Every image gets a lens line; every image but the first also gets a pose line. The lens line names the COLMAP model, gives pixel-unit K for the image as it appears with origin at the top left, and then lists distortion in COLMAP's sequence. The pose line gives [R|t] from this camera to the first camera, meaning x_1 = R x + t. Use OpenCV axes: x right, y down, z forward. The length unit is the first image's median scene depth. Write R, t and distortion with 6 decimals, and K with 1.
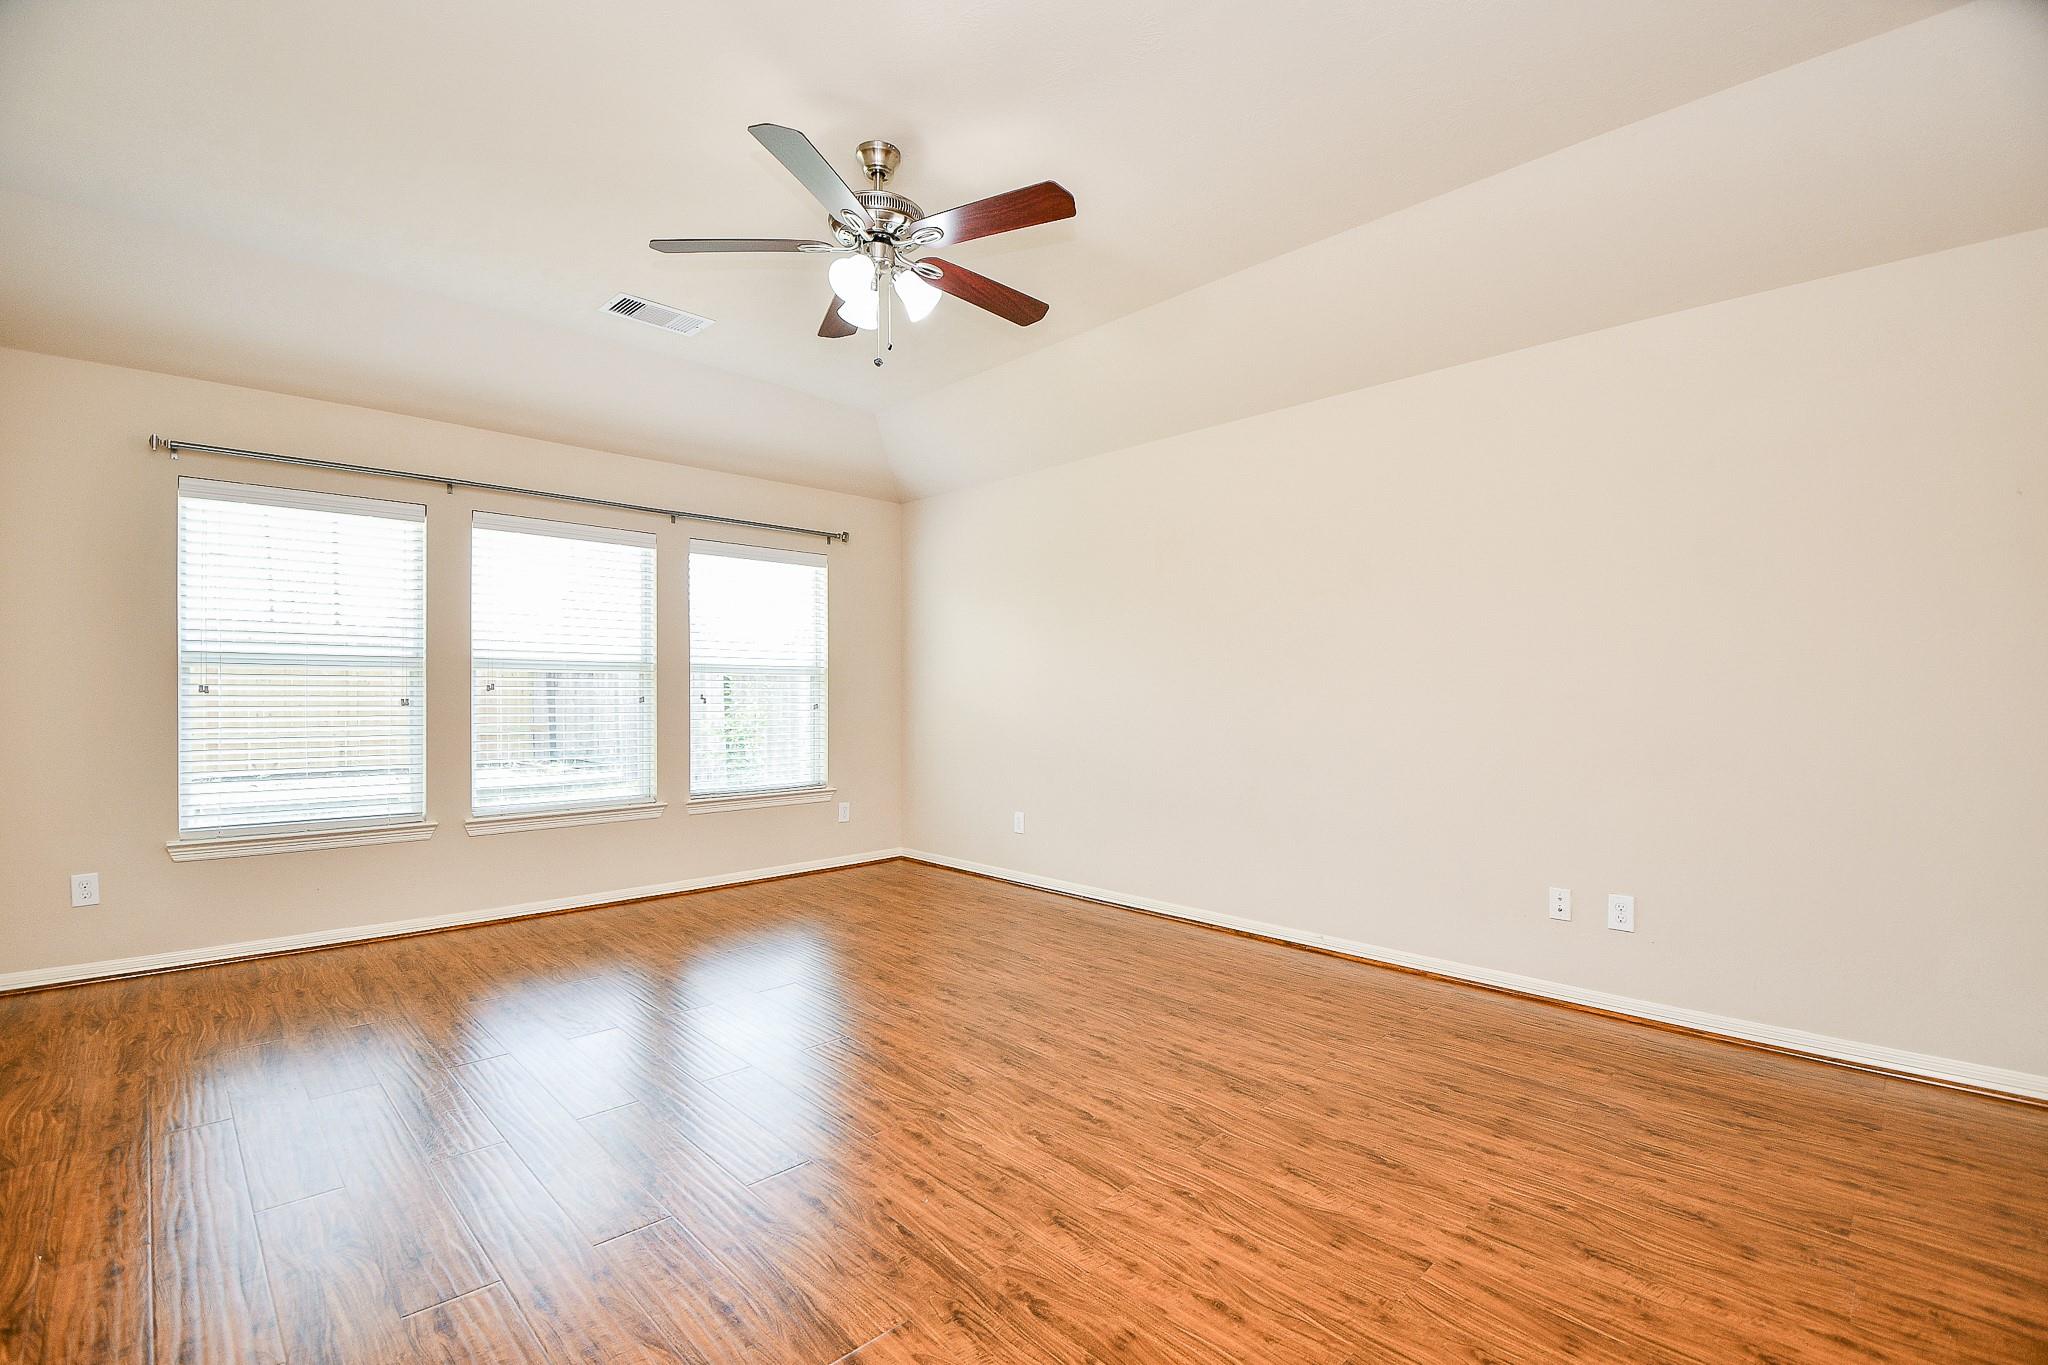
lens RADIAL K [[901.9, 0, 1026.1], [0, 901.9, 684.4], [0, 0, 1]] dist [-0.002371, -0.000314]
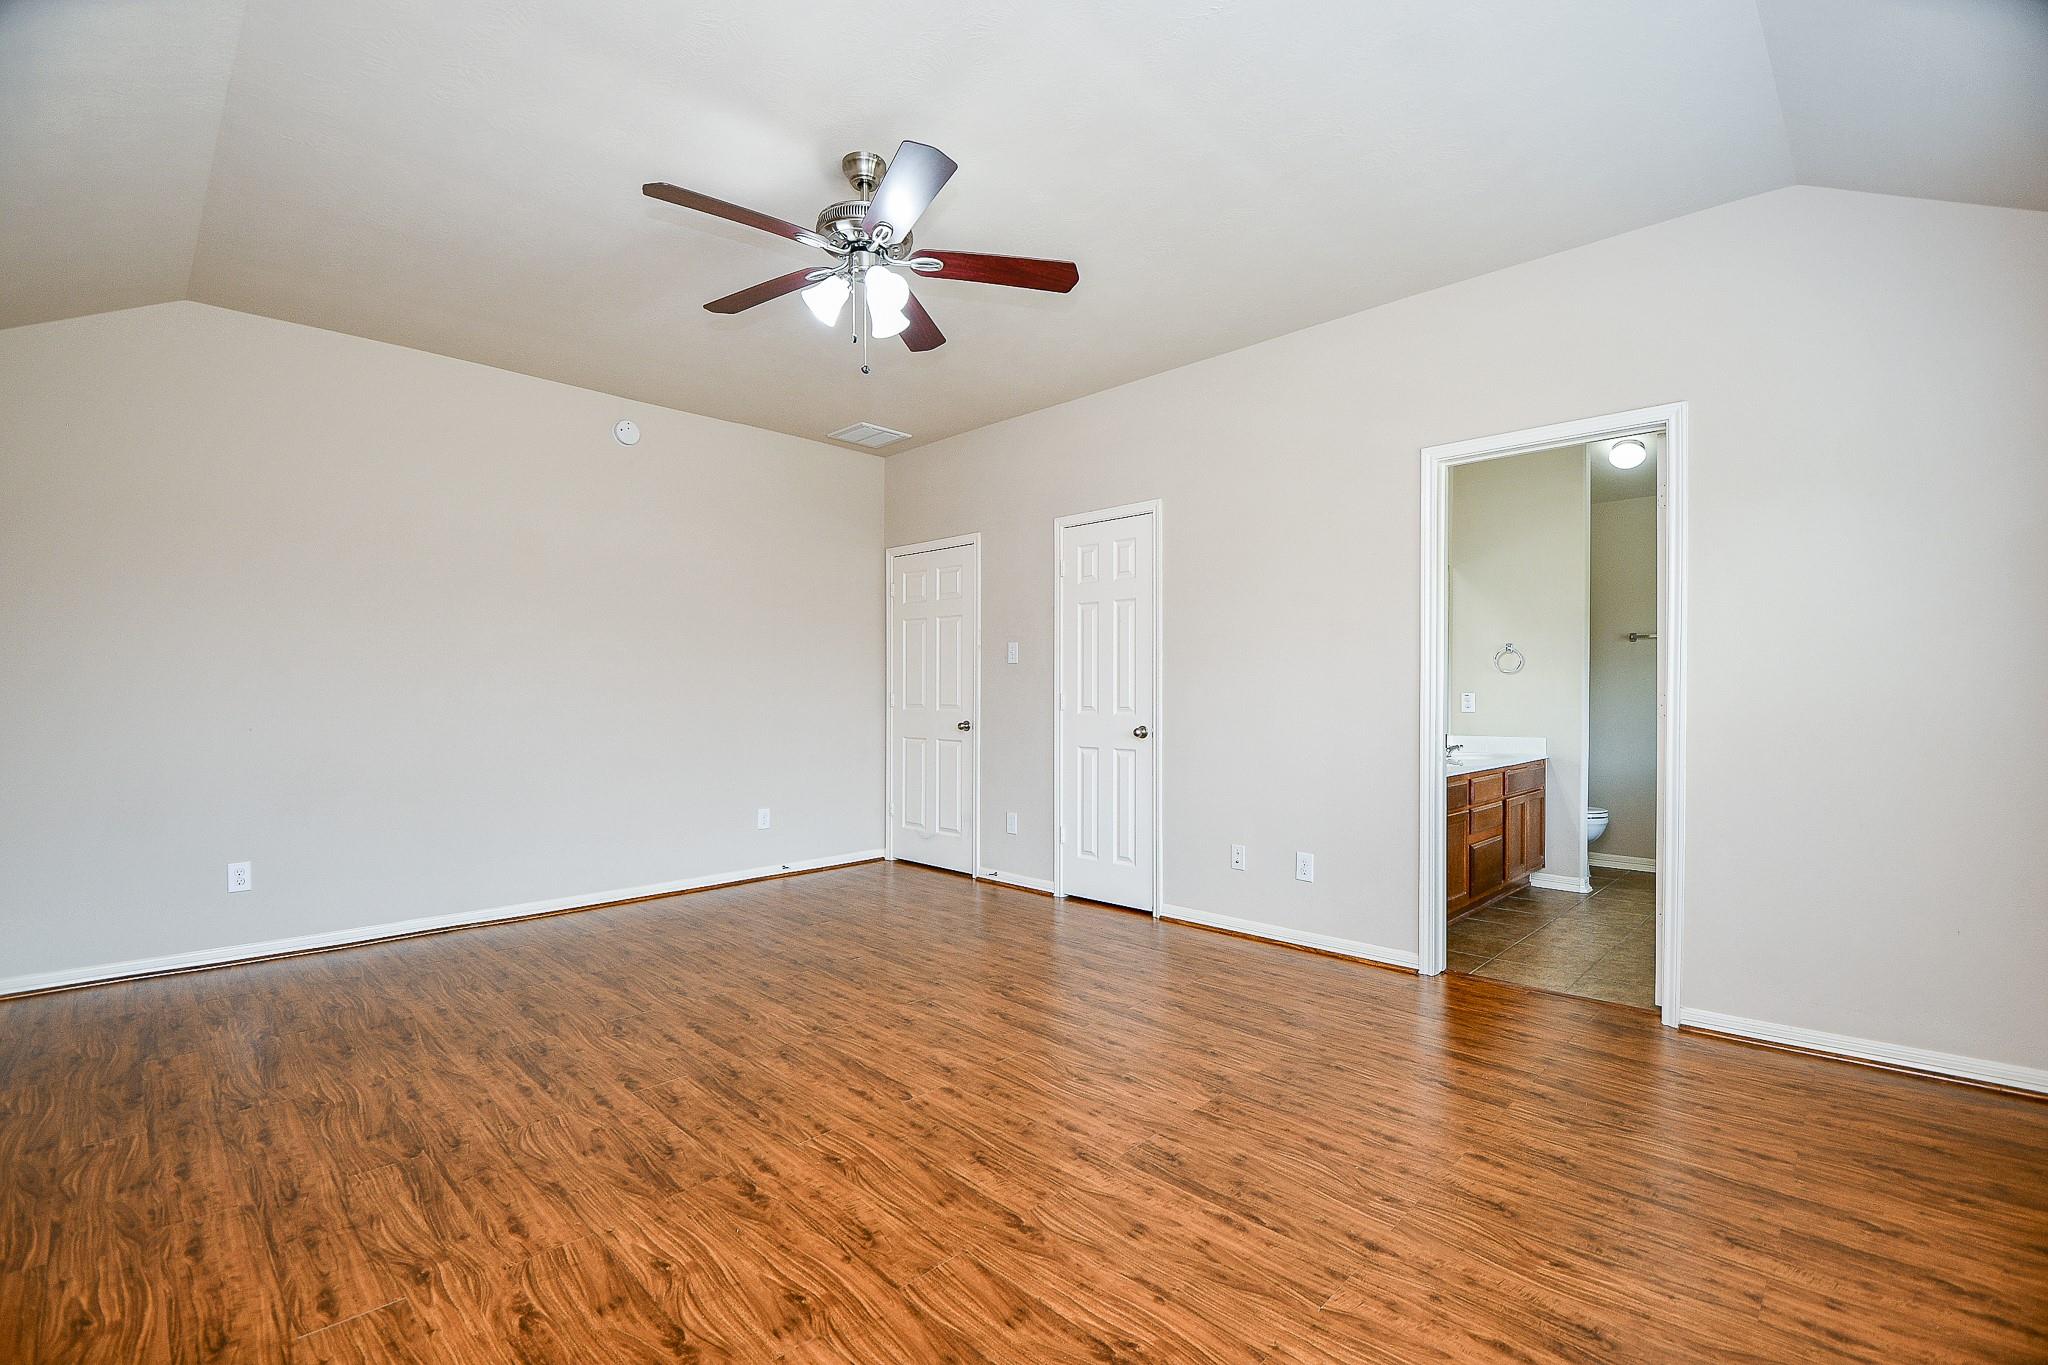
lens RADIAL K [[901.9, 0, 1022.4], [0, 901.9, 692.1], [0, 0, 1]] dist [-0.002371, -0.000314]
pose [[-0.999783, 0.000285, -0.020816, -0.299226], [0.000421, 0.999979, -0.006494, 0.012984], [0.020814, -0.006502, -0.999762, 1.899188]]
